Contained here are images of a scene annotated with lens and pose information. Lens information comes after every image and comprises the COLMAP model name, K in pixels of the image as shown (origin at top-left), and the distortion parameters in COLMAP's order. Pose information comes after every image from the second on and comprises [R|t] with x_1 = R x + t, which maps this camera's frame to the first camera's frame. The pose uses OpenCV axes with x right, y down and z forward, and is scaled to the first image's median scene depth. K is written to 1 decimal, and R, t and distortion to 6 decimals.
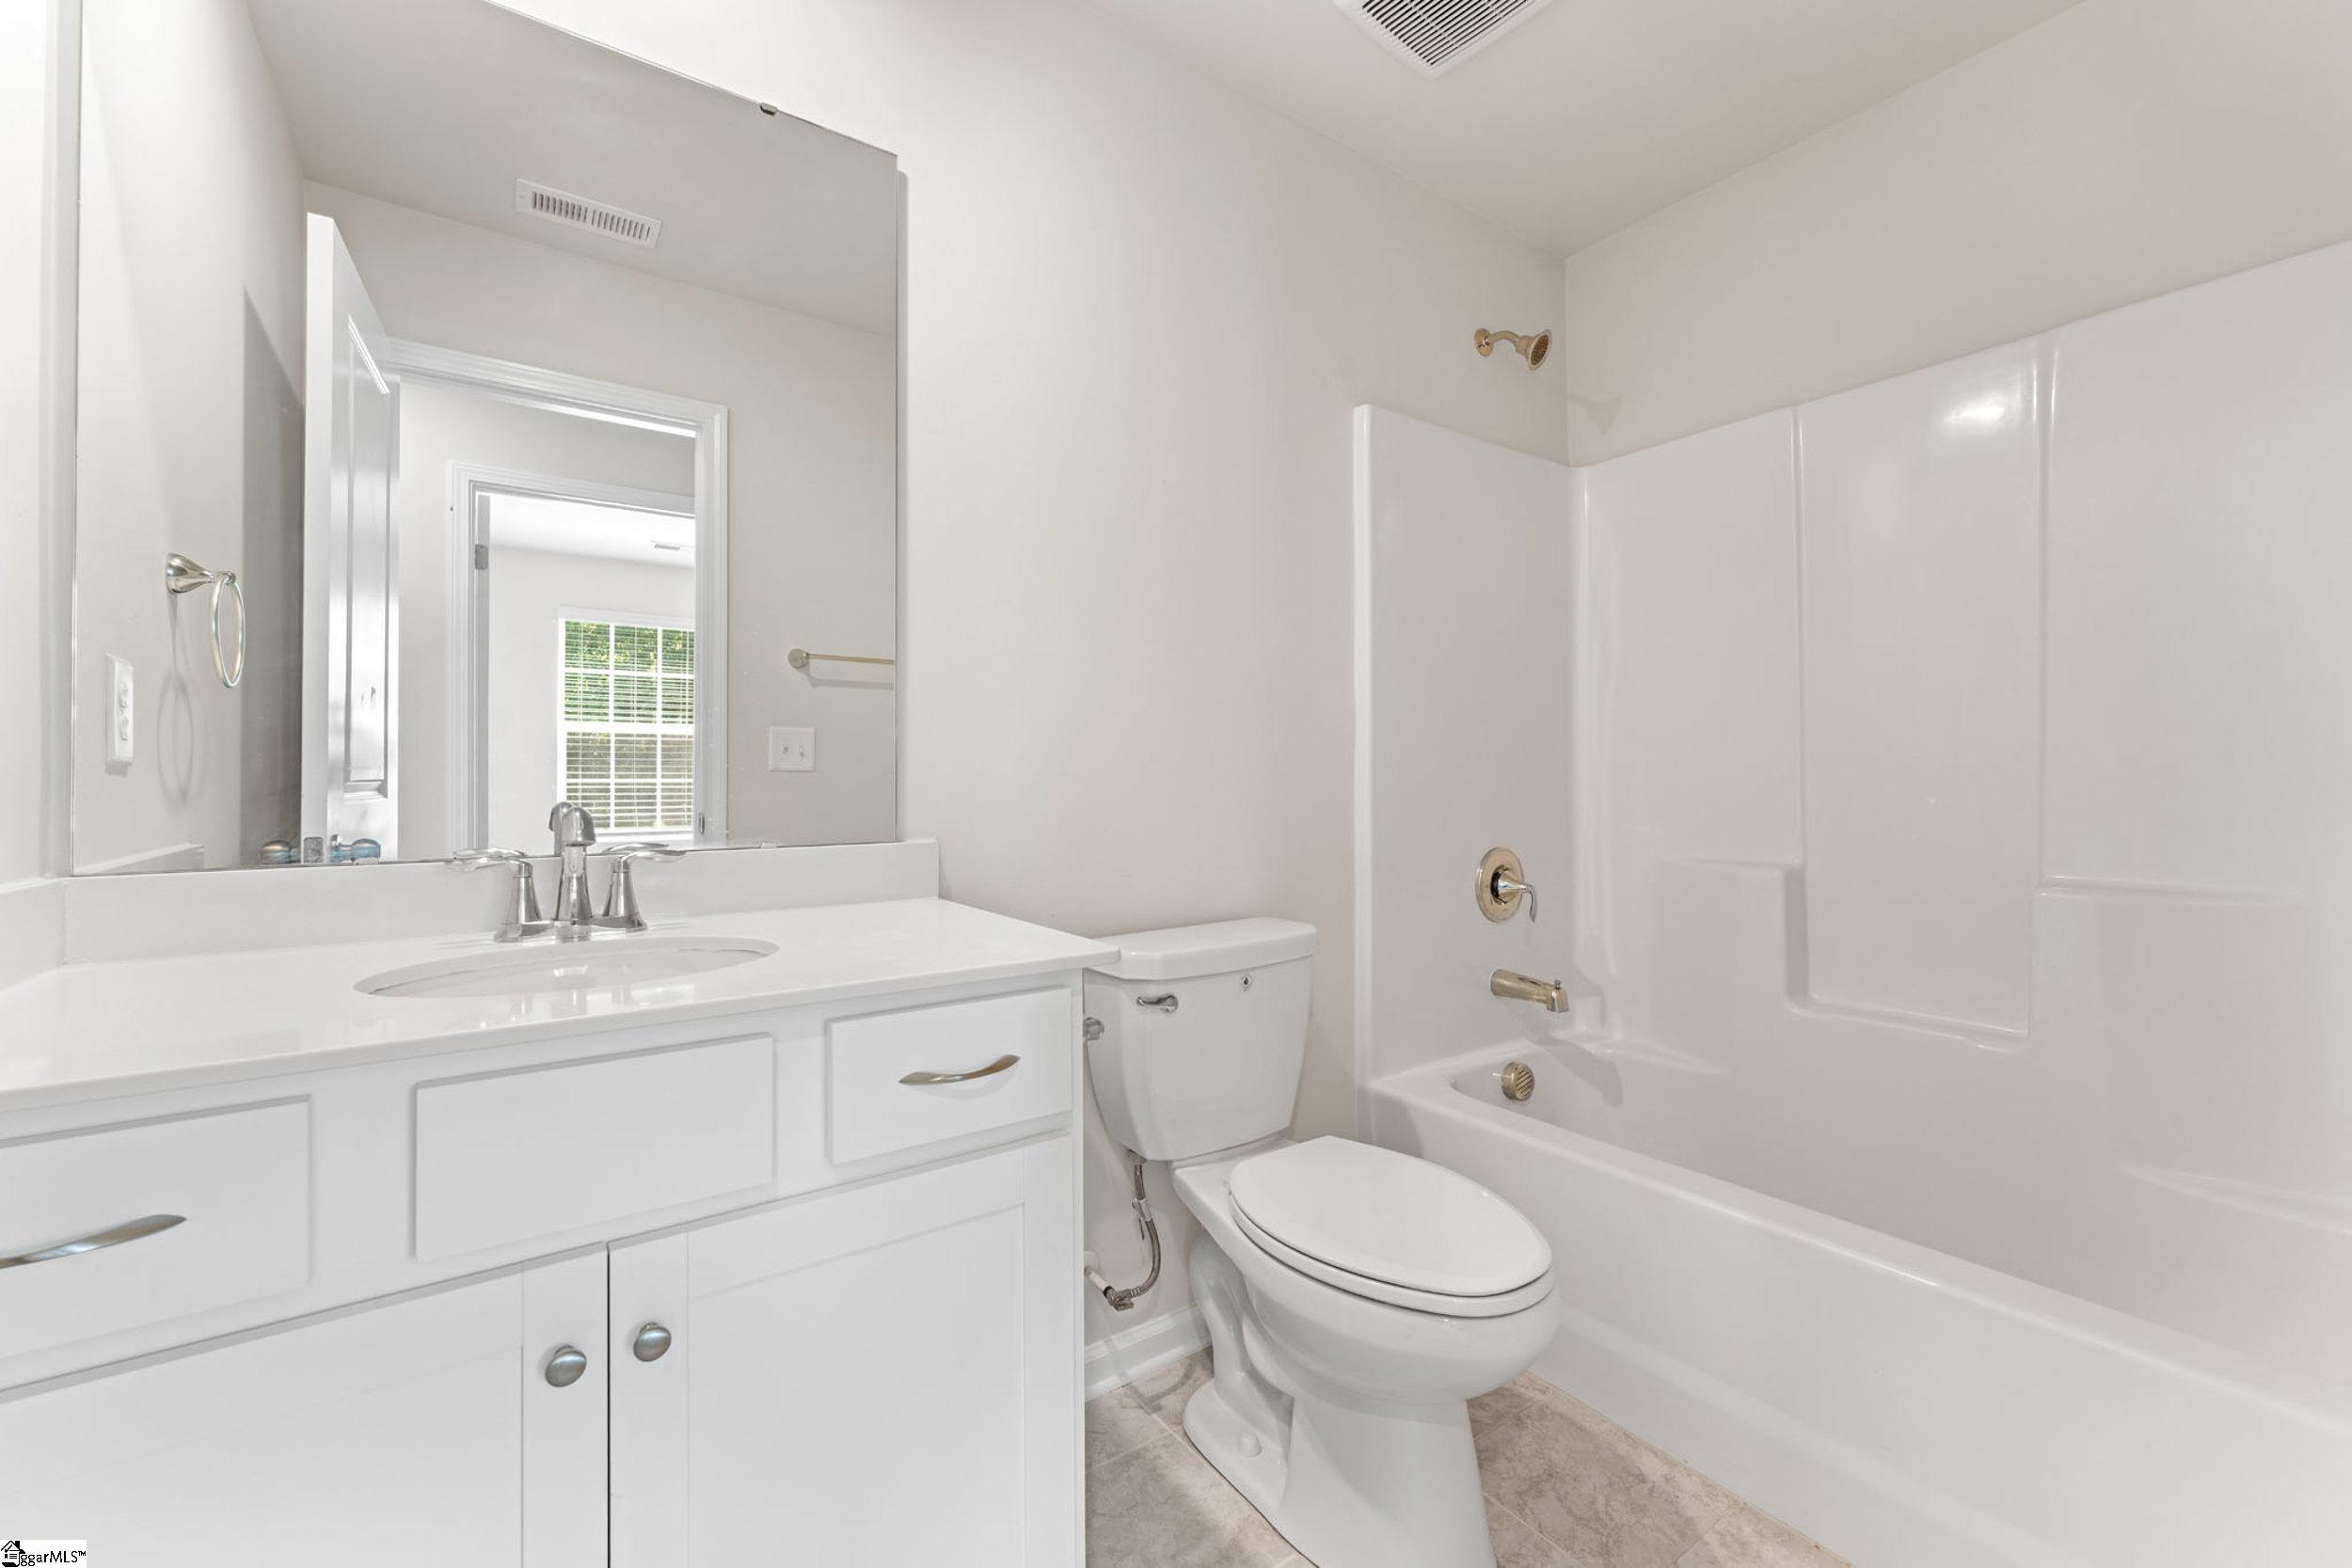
lens RADIAL K [[942.0, 0, 1172.4], [0, 942.0, 773.9], [0, 0, 1]] dist [0.000193, -0.000851]
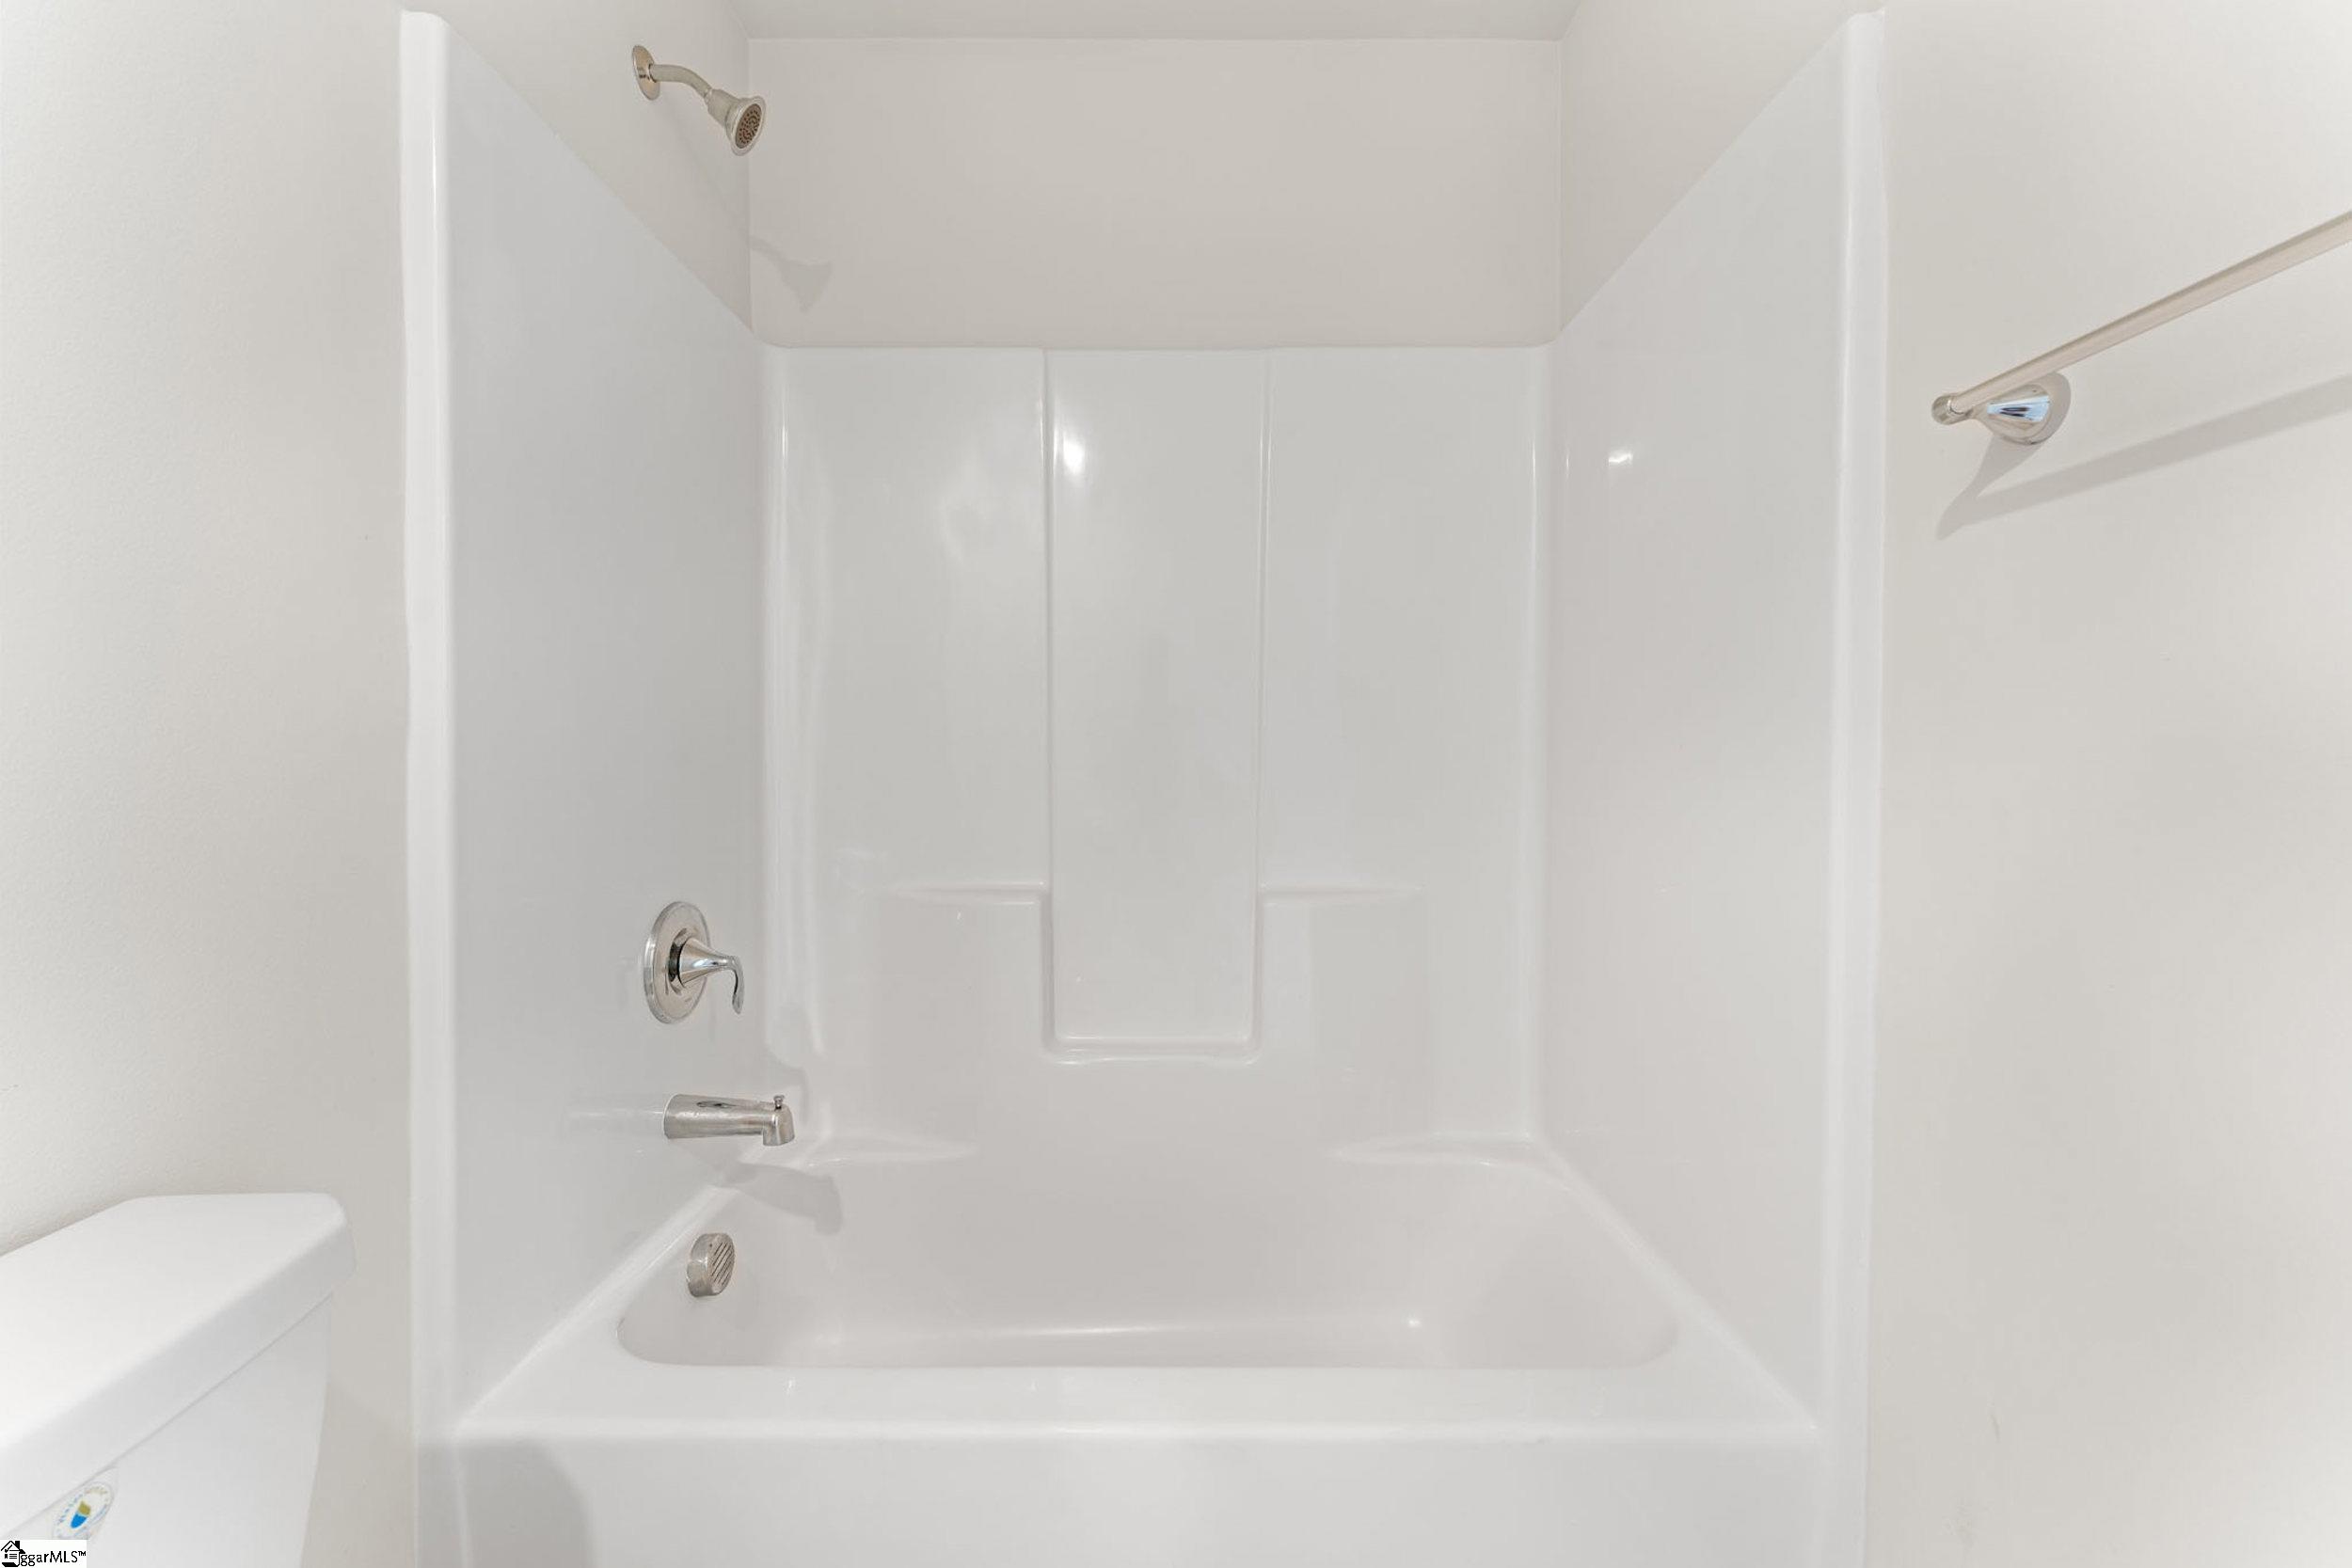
lens RADIAL K [[942.0, 0, 1176.9], [0, 942.0, 775.1], [0, 0, 1]] dist [0.000193, -0.000851]
pose [[0.569016, -0.007512, 0.822292, 0.023004], [-0.010283, 0.999815, 0.016249, -0.019289], [-0.822262, -0.017701, 0.568834, 0.380741]]
